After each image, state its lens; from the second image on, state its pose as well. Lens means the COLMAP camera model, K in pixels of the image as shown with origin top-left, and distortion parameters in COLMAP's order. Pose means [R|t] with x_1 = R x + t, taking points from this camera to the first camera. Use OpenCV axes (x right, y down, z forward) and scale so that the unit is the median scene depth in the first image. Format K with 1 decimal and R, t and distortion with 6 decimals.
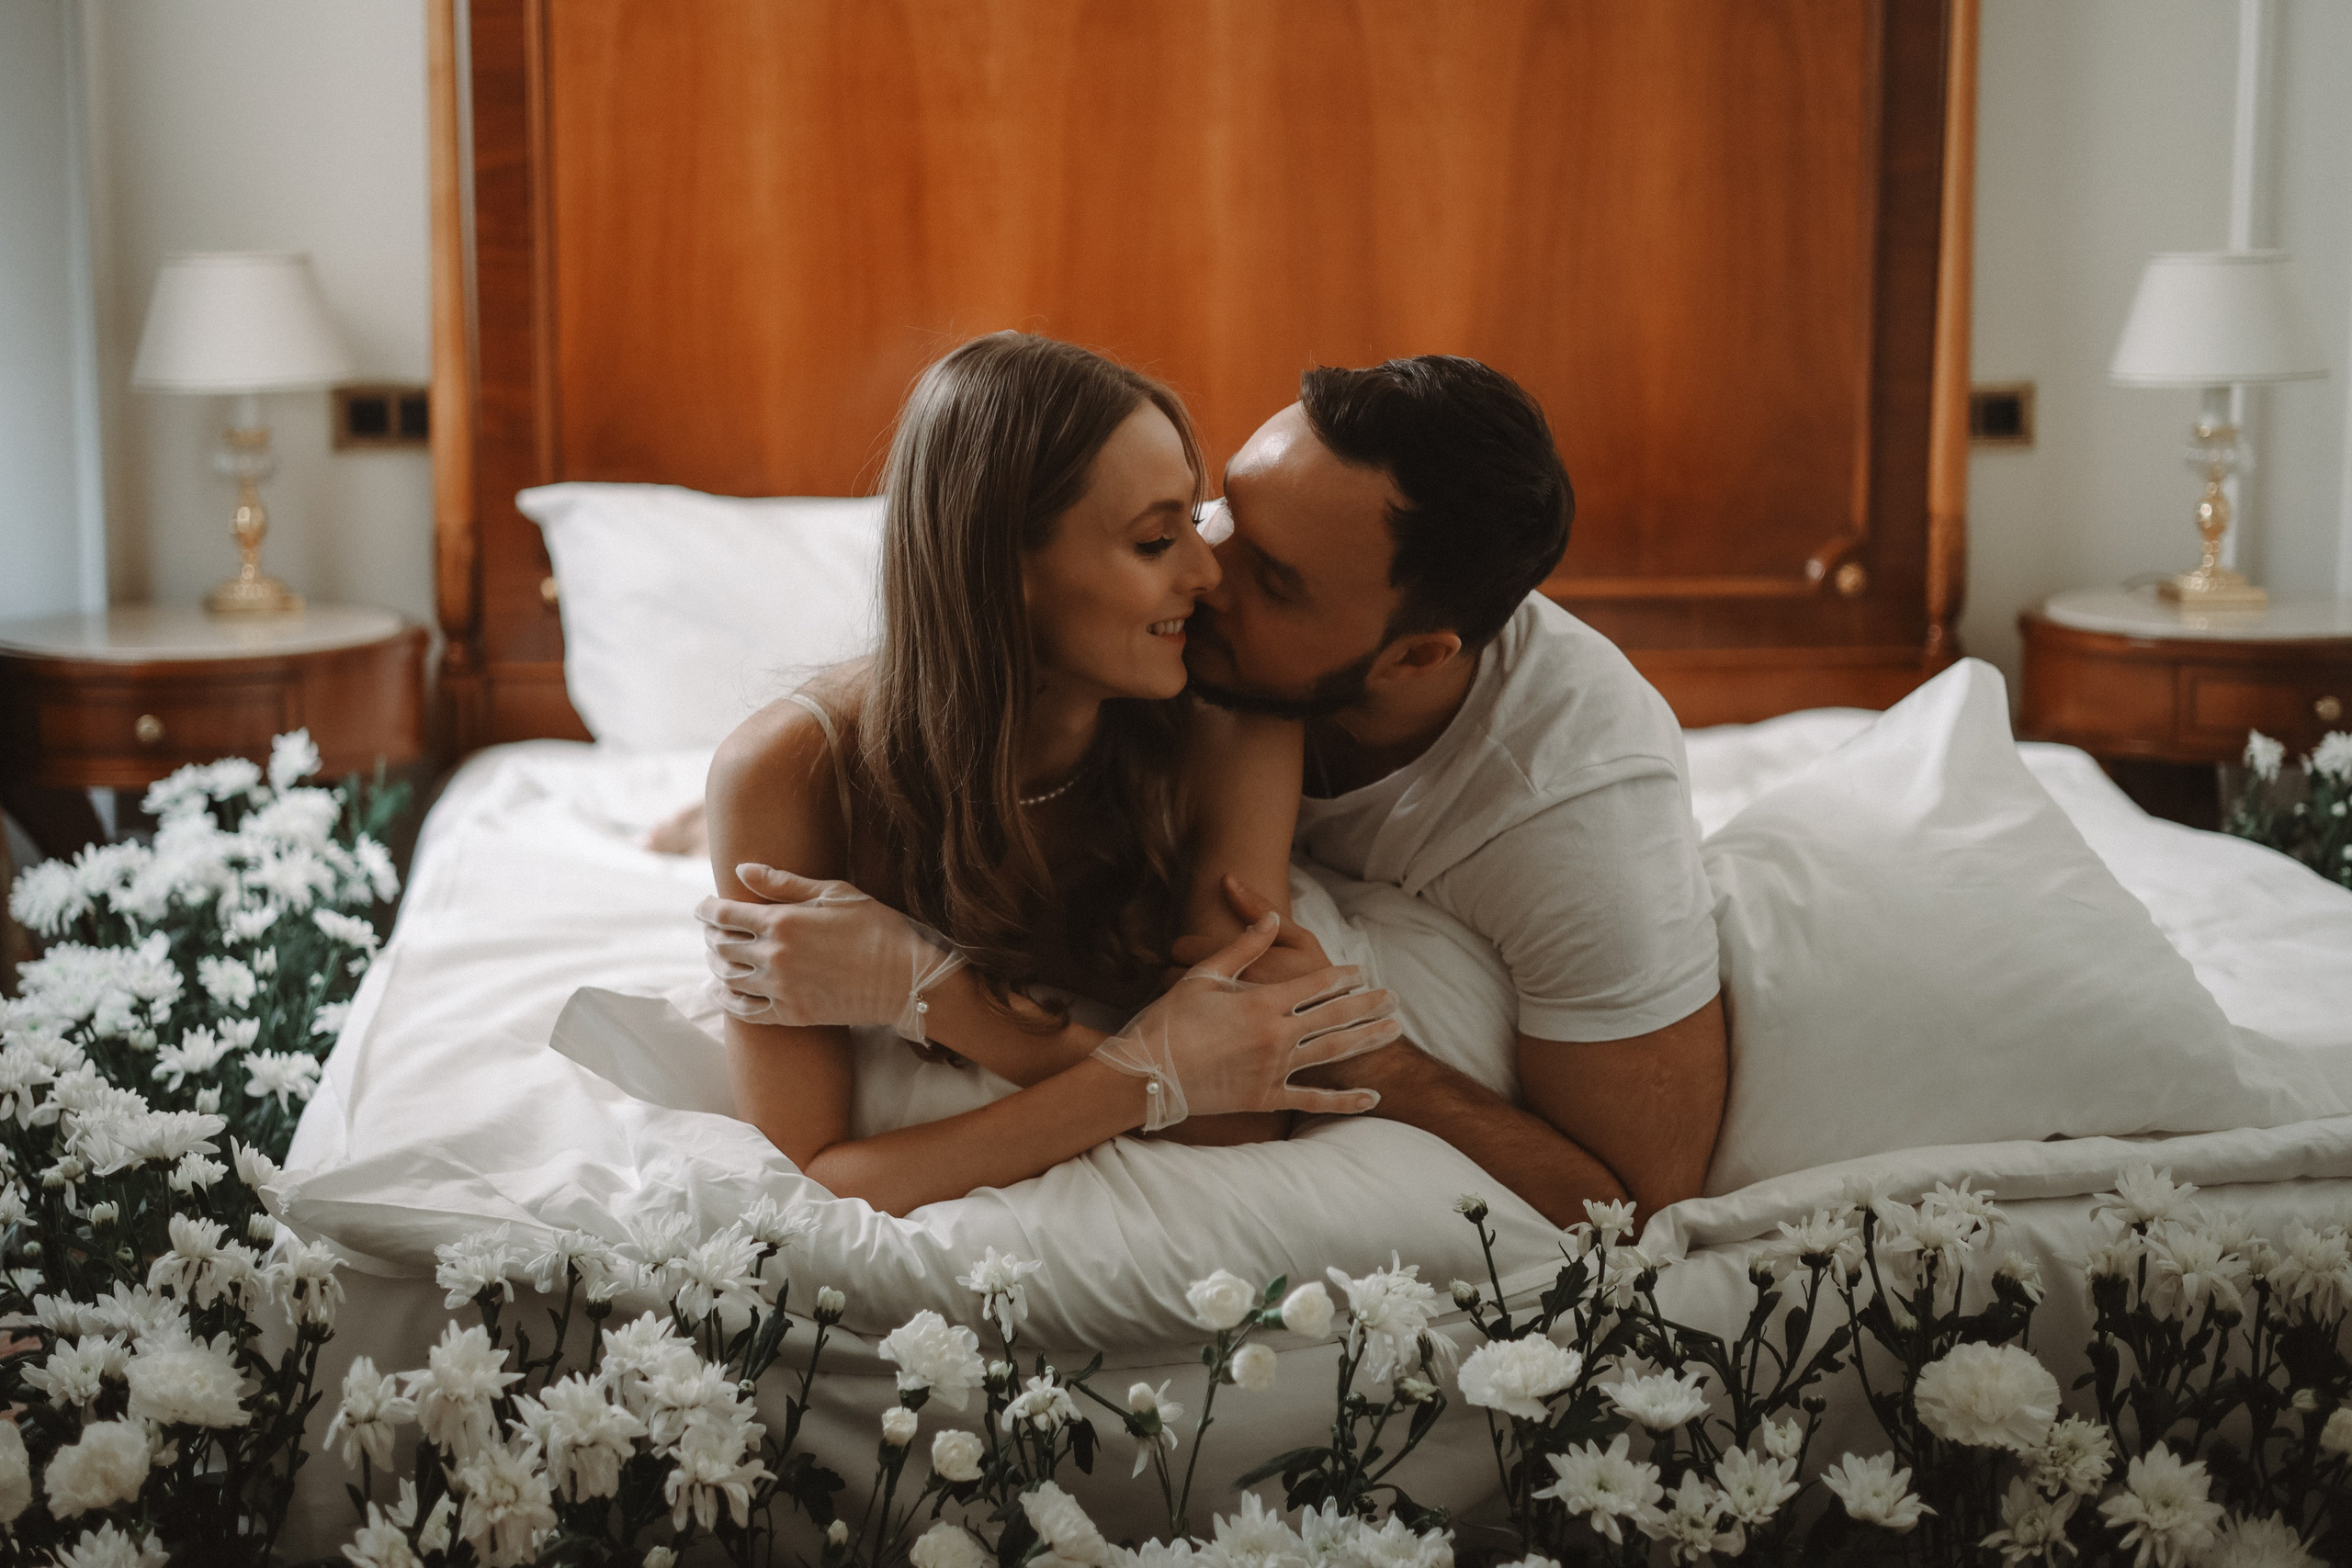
lens RADIAL K [[3626.9, 0, 1072.6], [0, 3626.9, 783.2], [0, 0, 1]] dist [-0.008568, -0.129376]
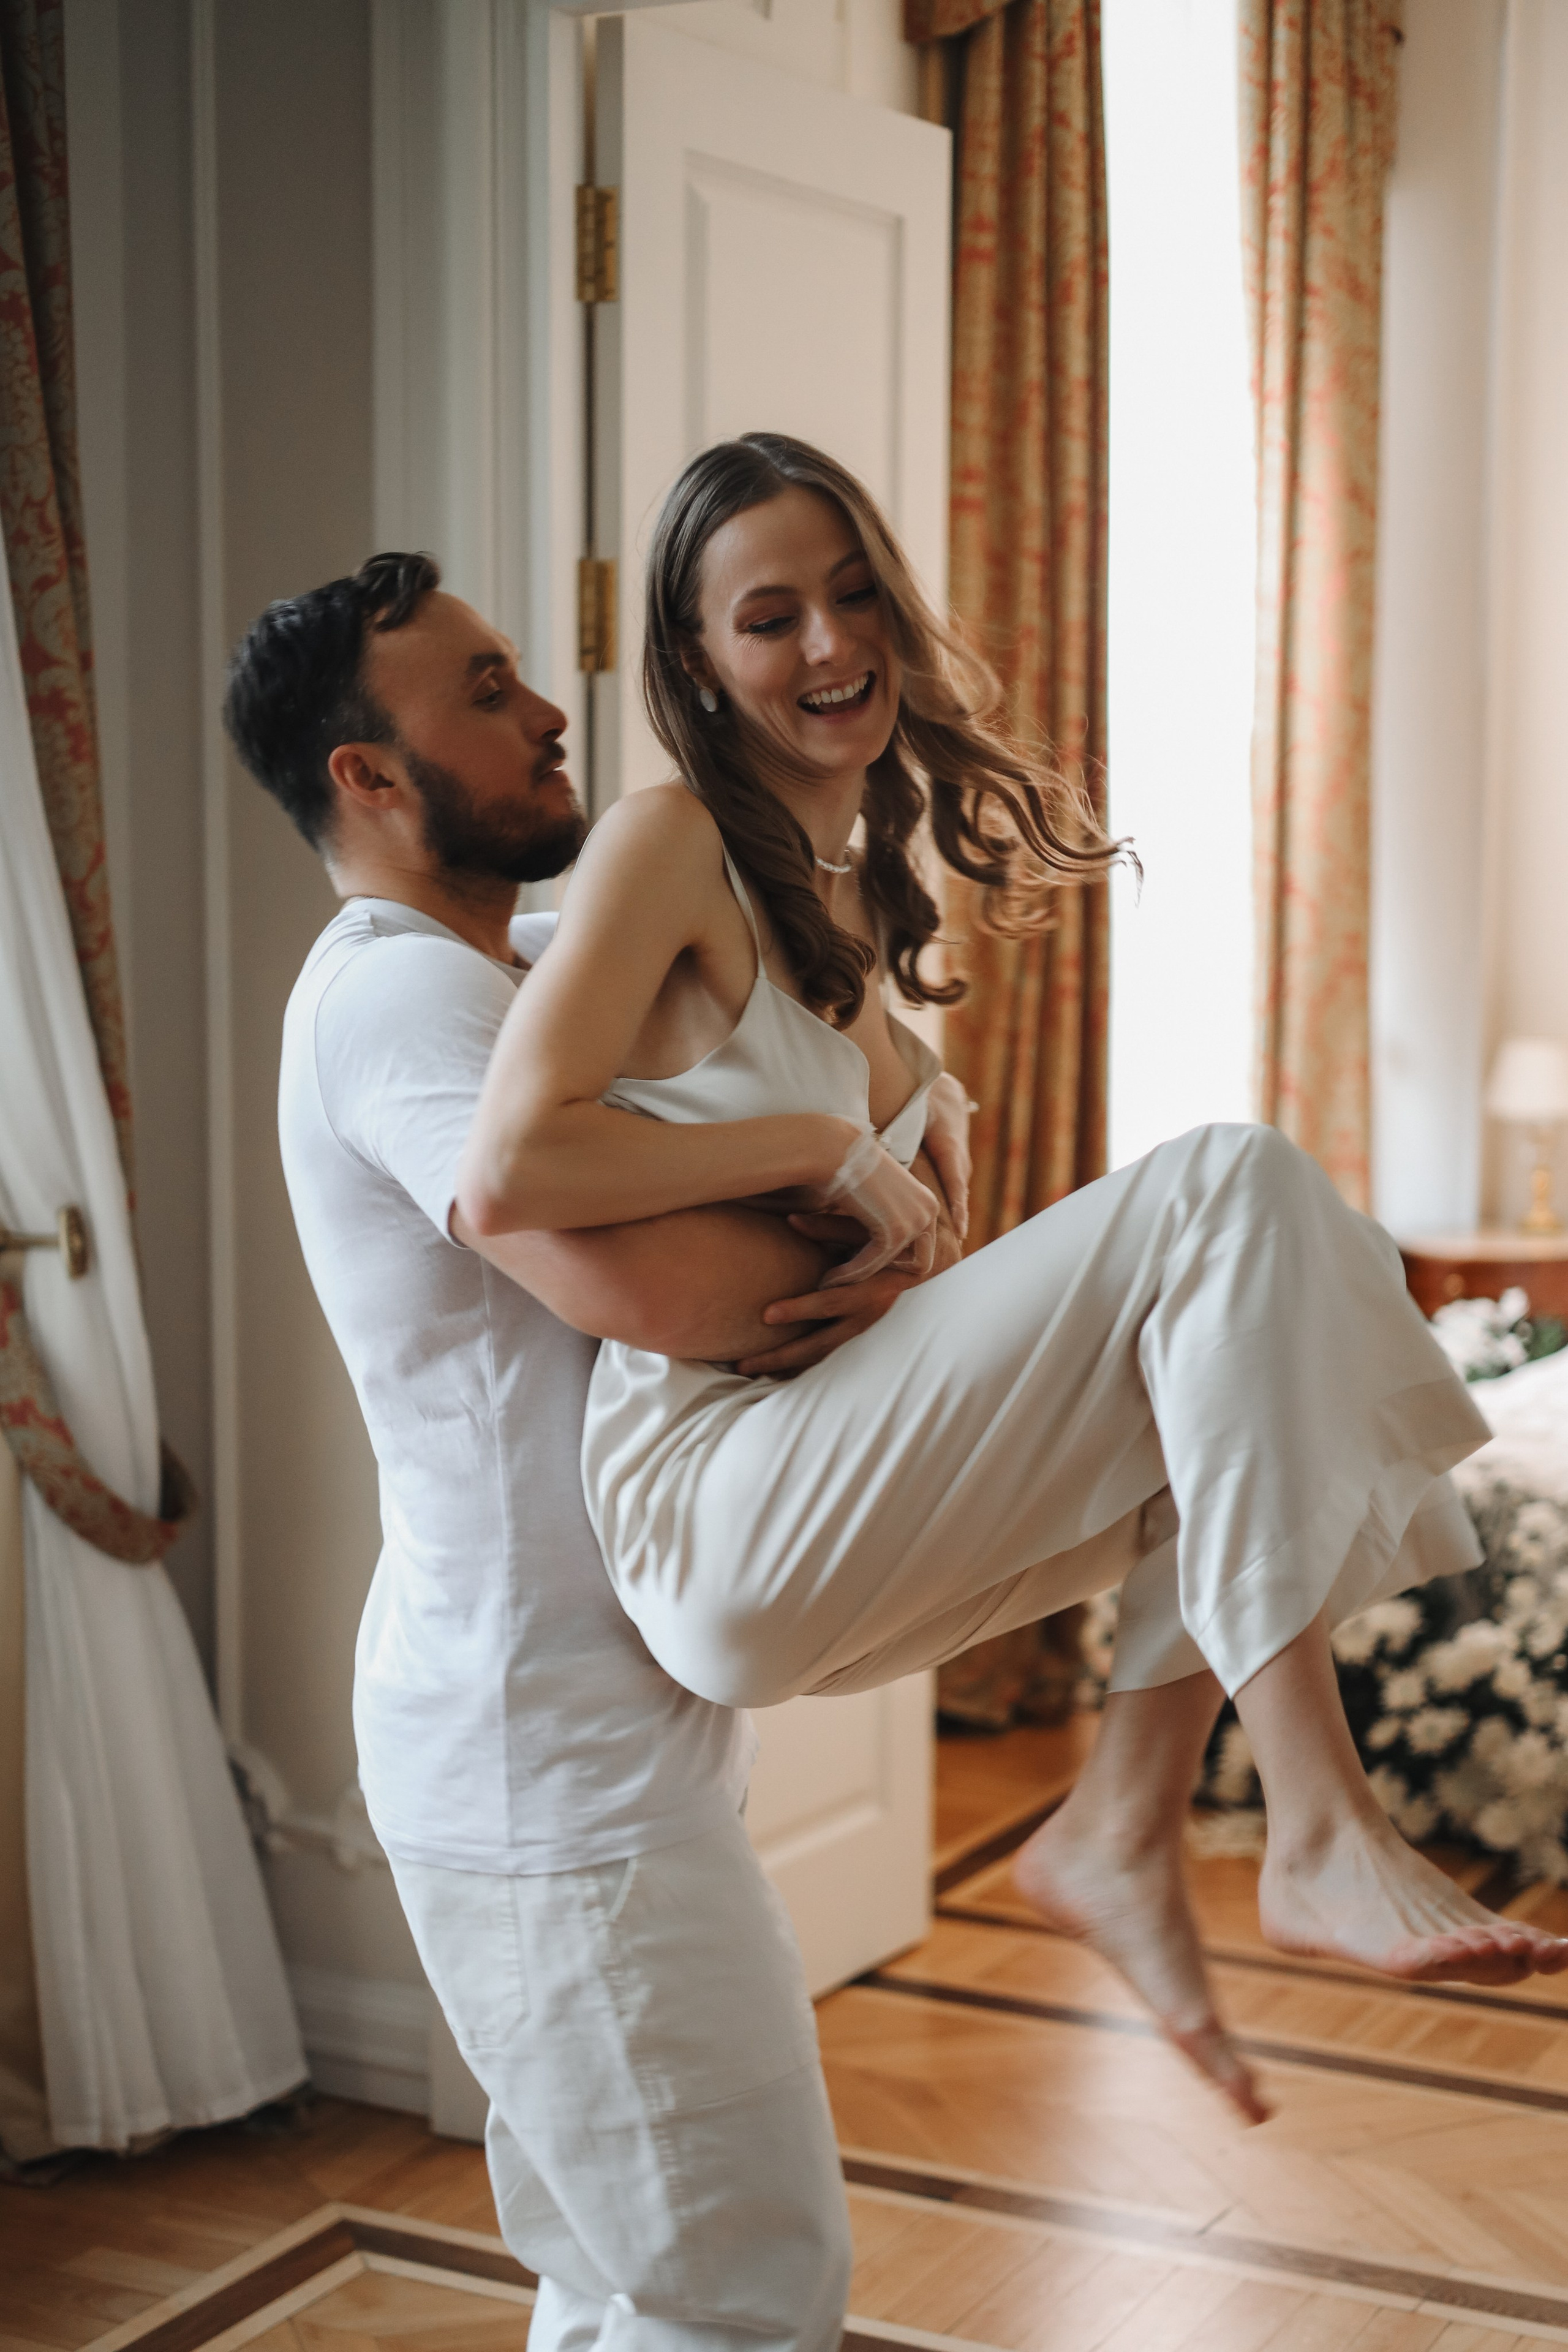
lens RADIAL K [[3627.3, 0, 784.0], [0, 3627.3, 1176.0], [0, 0, 1]] dist [-0.008568, -0.129376]
pose [[0.834825, 0.059645, -0.547275, 0.621701], [-0.092161, 0.995226, -0.032119, 0.026734], [0.542747, 0.077251, 0.836336, -1.021923]]
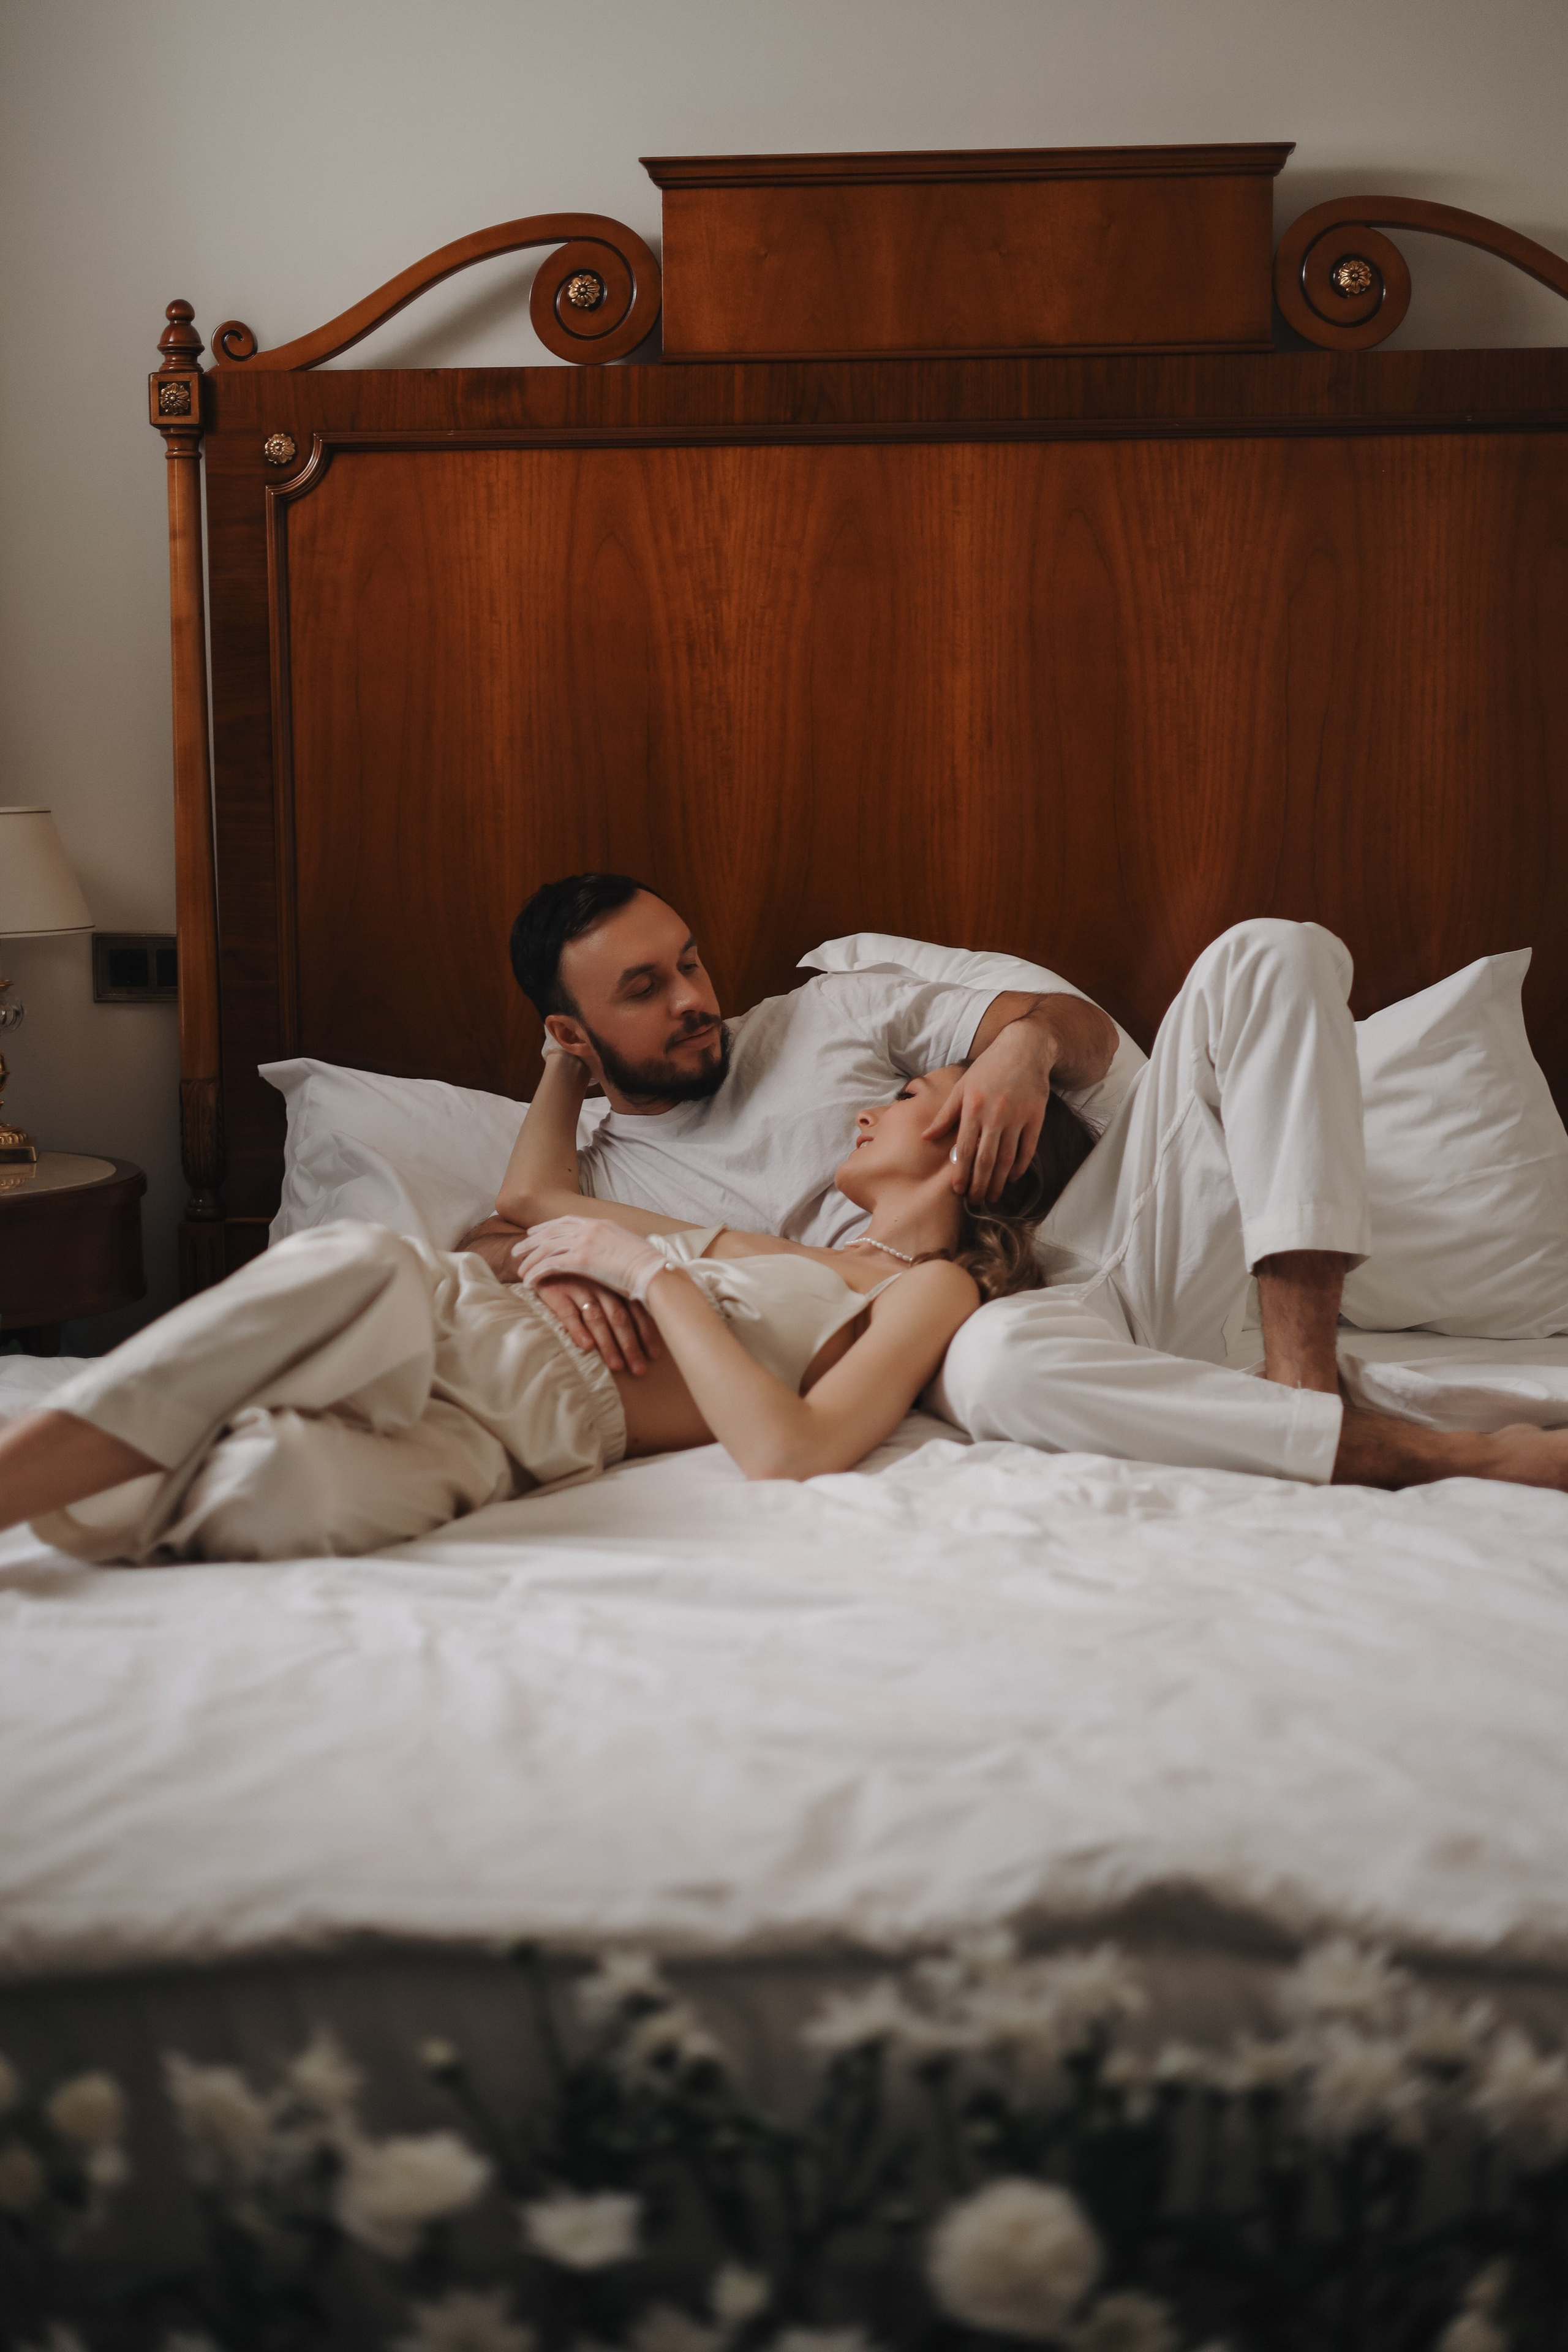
lens RADIAL K [[3252.5, 0, 784.0], [0, 3252.5, 1176.0], [0, 0, 1]] dist [0.050065, -0.094651]
pose [[0.981861, 0.014382, -0.189057, 0.220311], [-0.020235, 0.999373, -0.029069, -0.027373], [0.188520, 0.032367, 0.981536, 0.194481]]
